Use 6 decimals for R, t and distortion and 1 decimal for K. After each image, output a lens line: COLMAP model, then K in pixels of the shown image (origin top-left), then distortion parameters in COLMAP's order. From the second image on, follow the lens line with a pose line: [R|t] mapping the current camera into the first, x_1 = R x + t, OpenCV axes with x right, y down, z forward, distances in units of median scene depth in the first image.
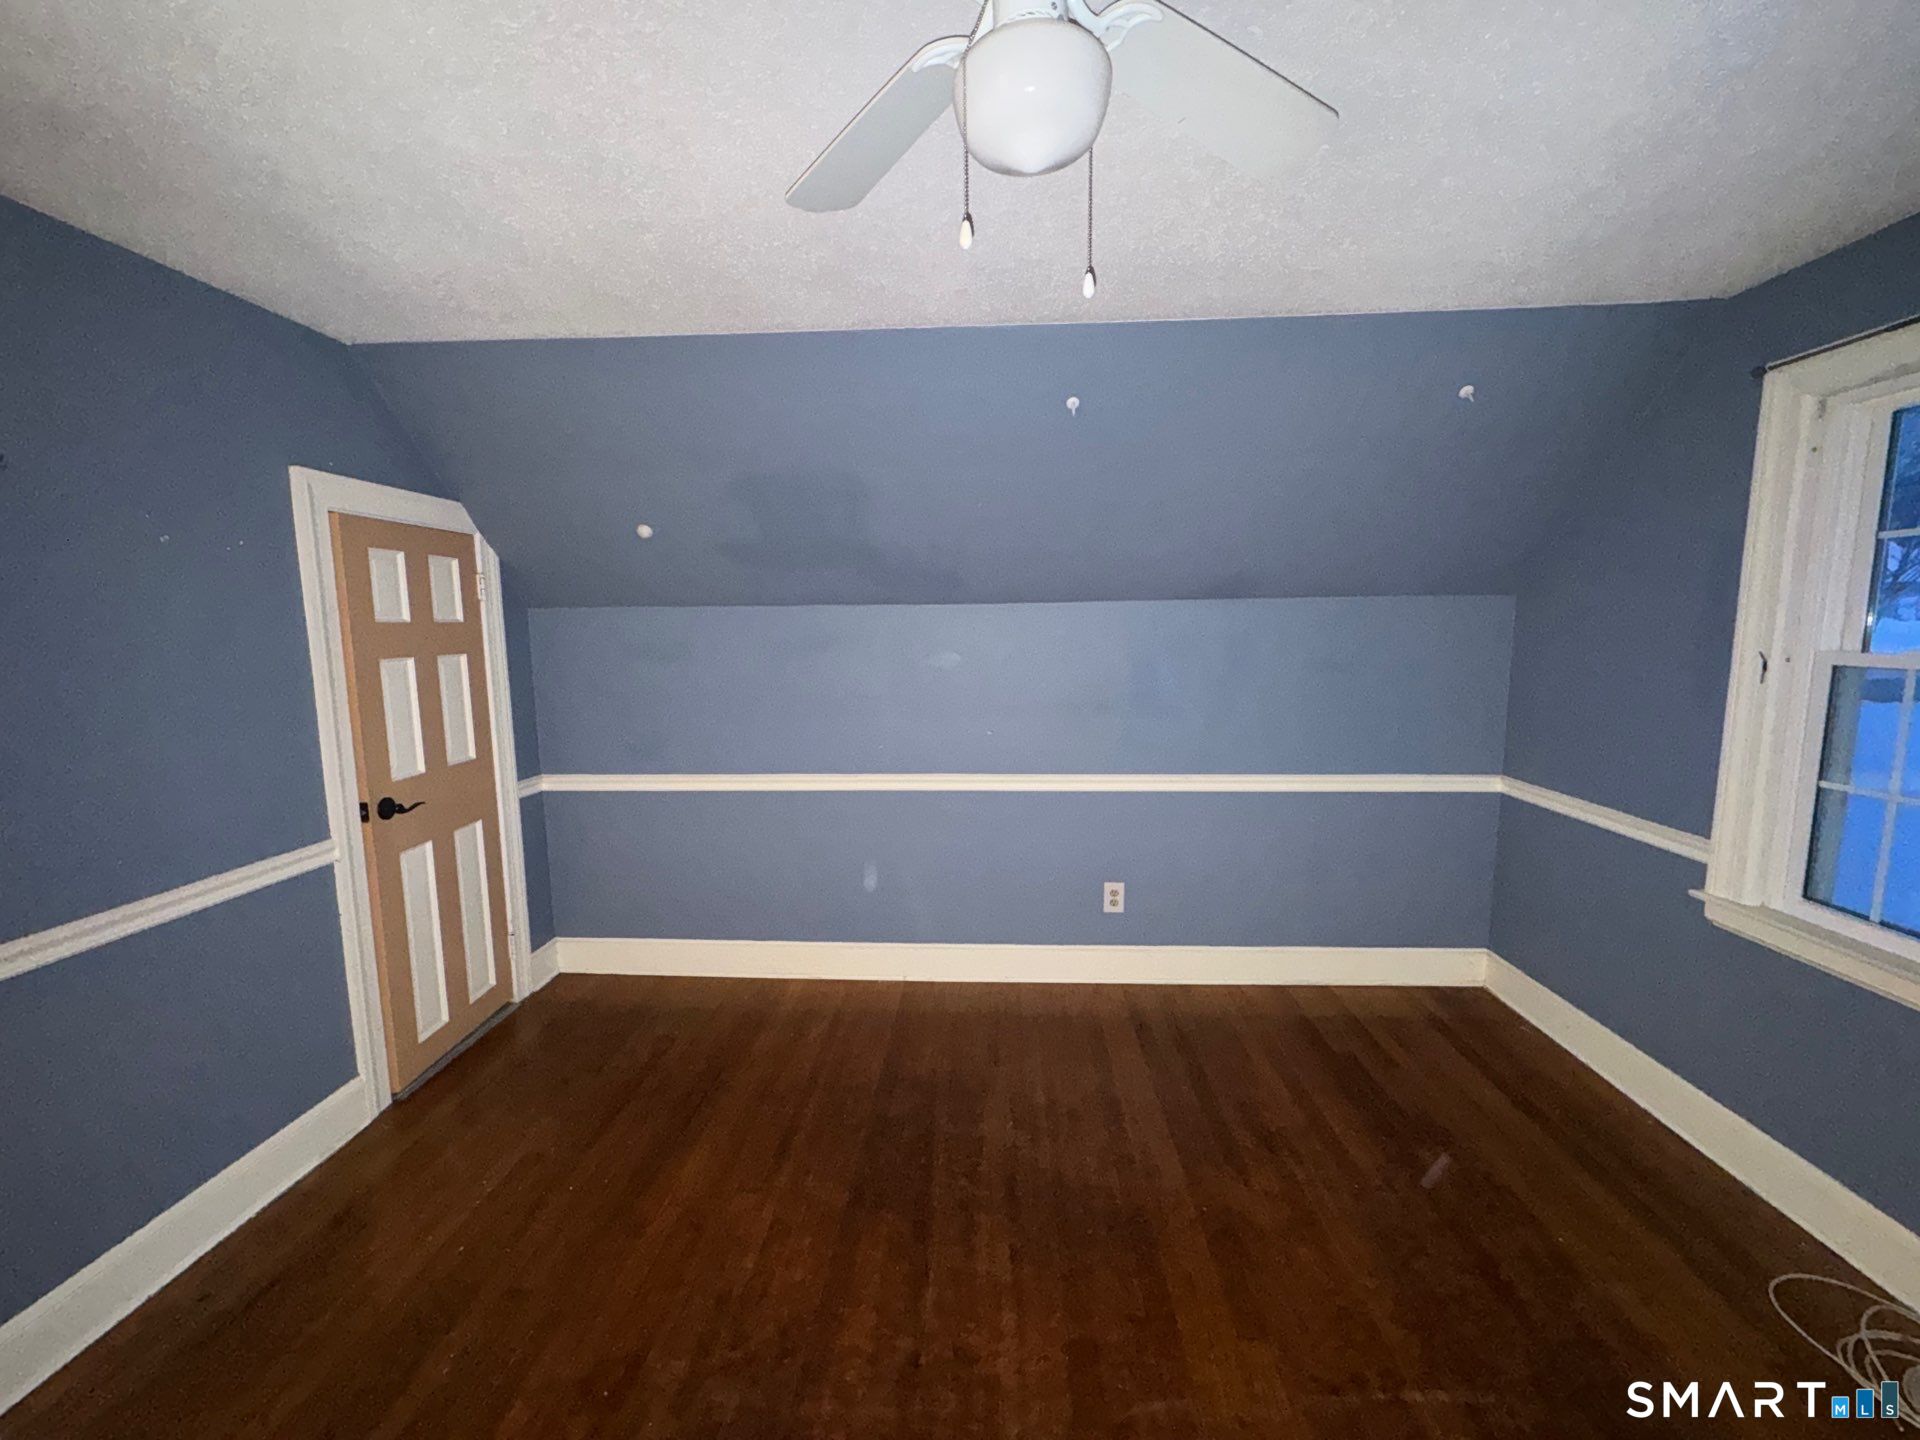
lens RADIAL K [[761.2, 0, 961.7], [0, 761.2, 716.3], [0, 0, 1]] dist [-0.000662, -0.000582]
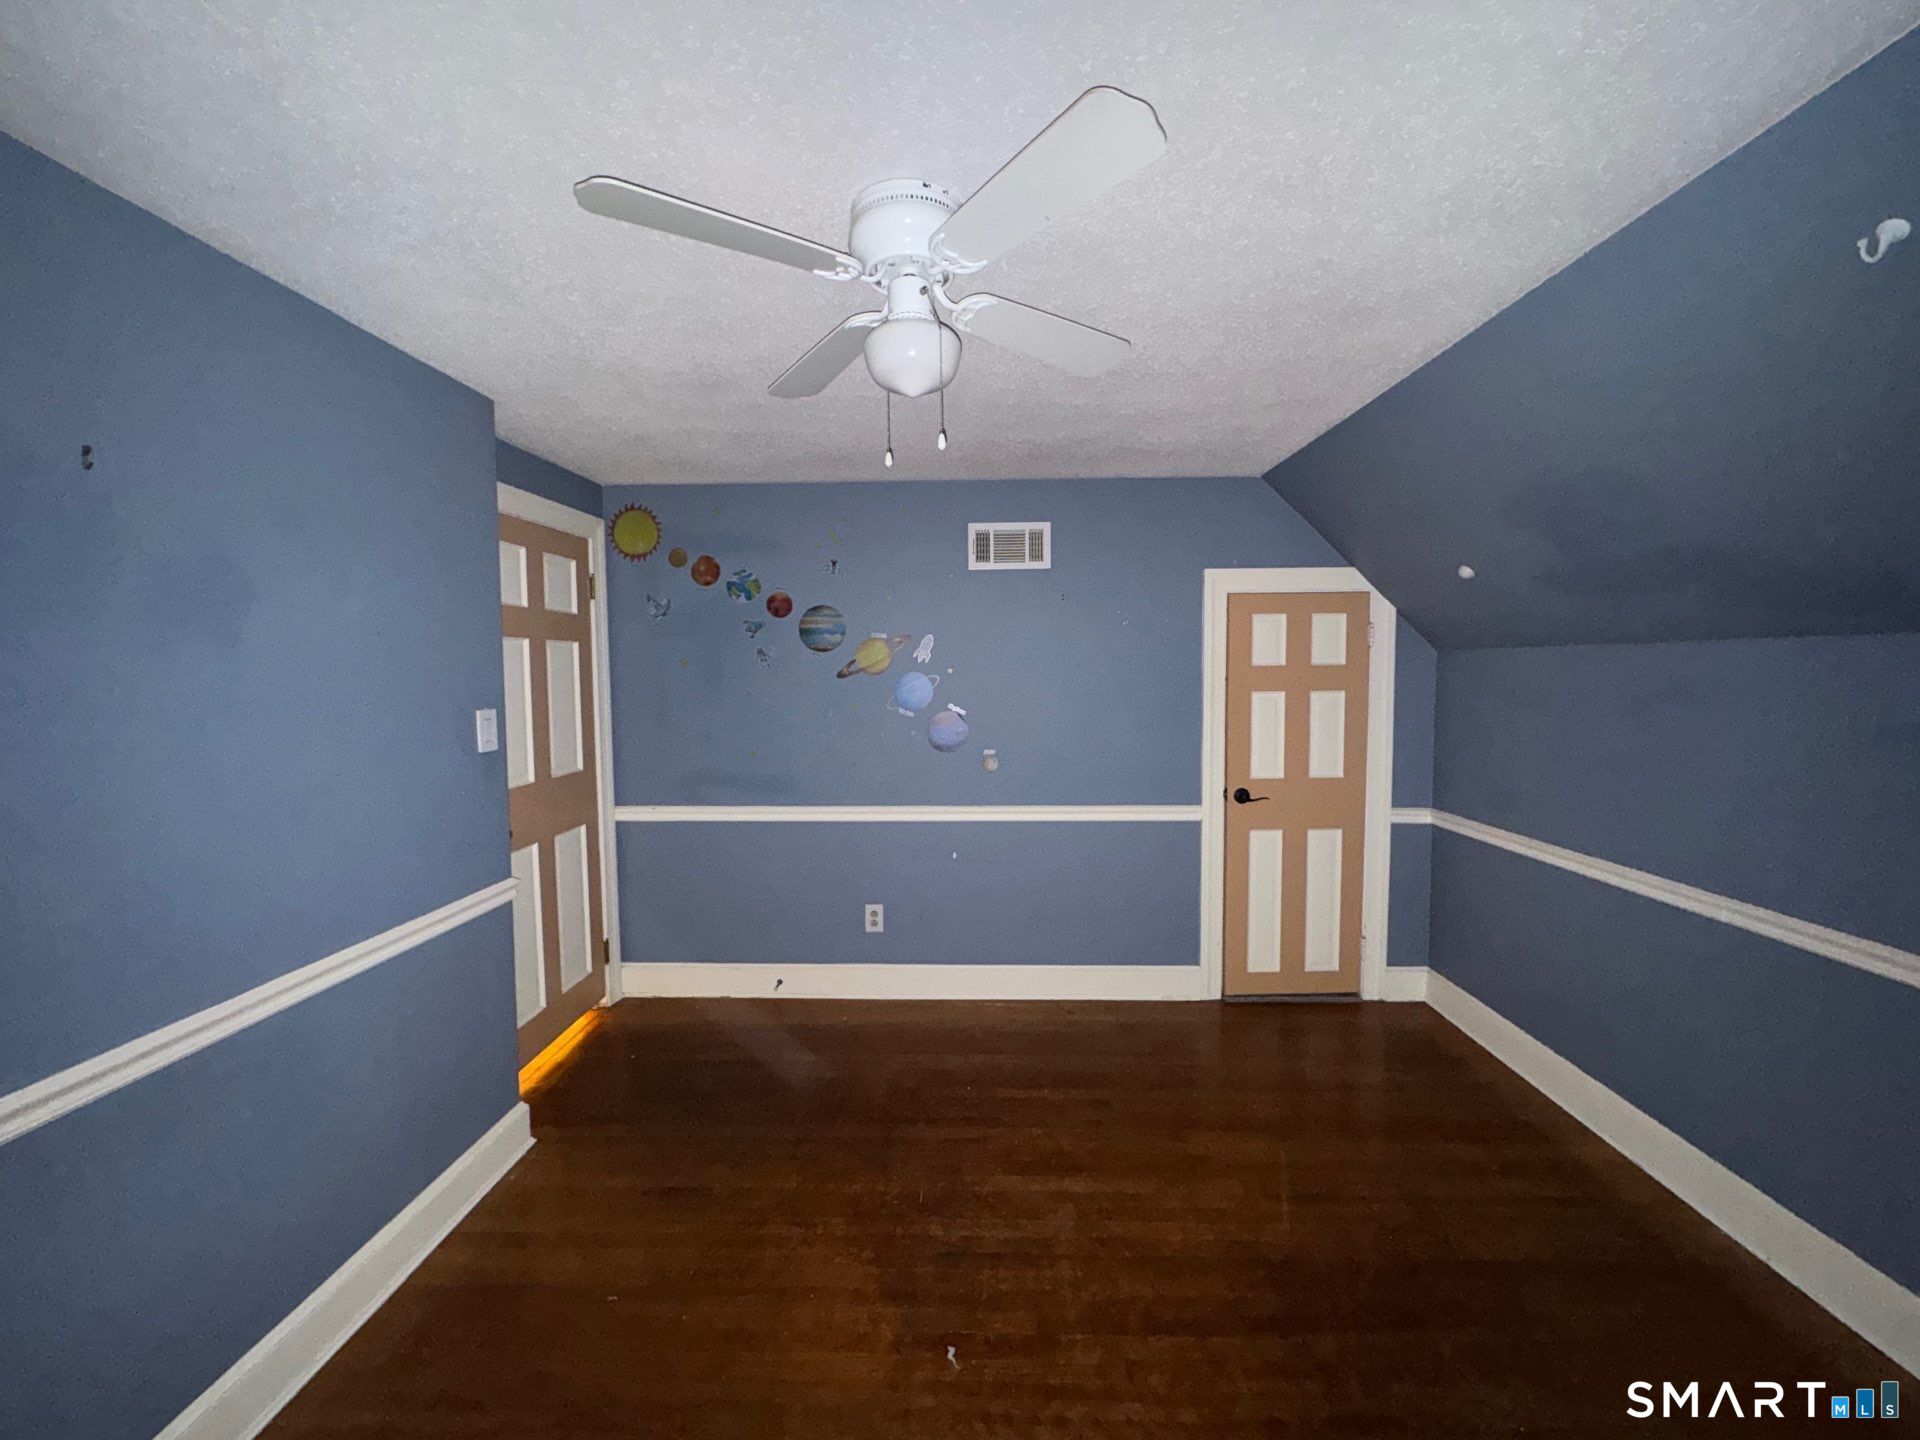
lens RADIAL K [[761.2, 0, 961.7], [0, 761.2, 716.3], [0, 0, 1]] dist [-0.000662, -0.000582]
pose [[0.025790, 0.072166, -0.997059, 0.638287], [-0.115618, 0.990913, 0.068731, -0.063052], [0.992959, 0.113505, 0.033899, 0.410890]]
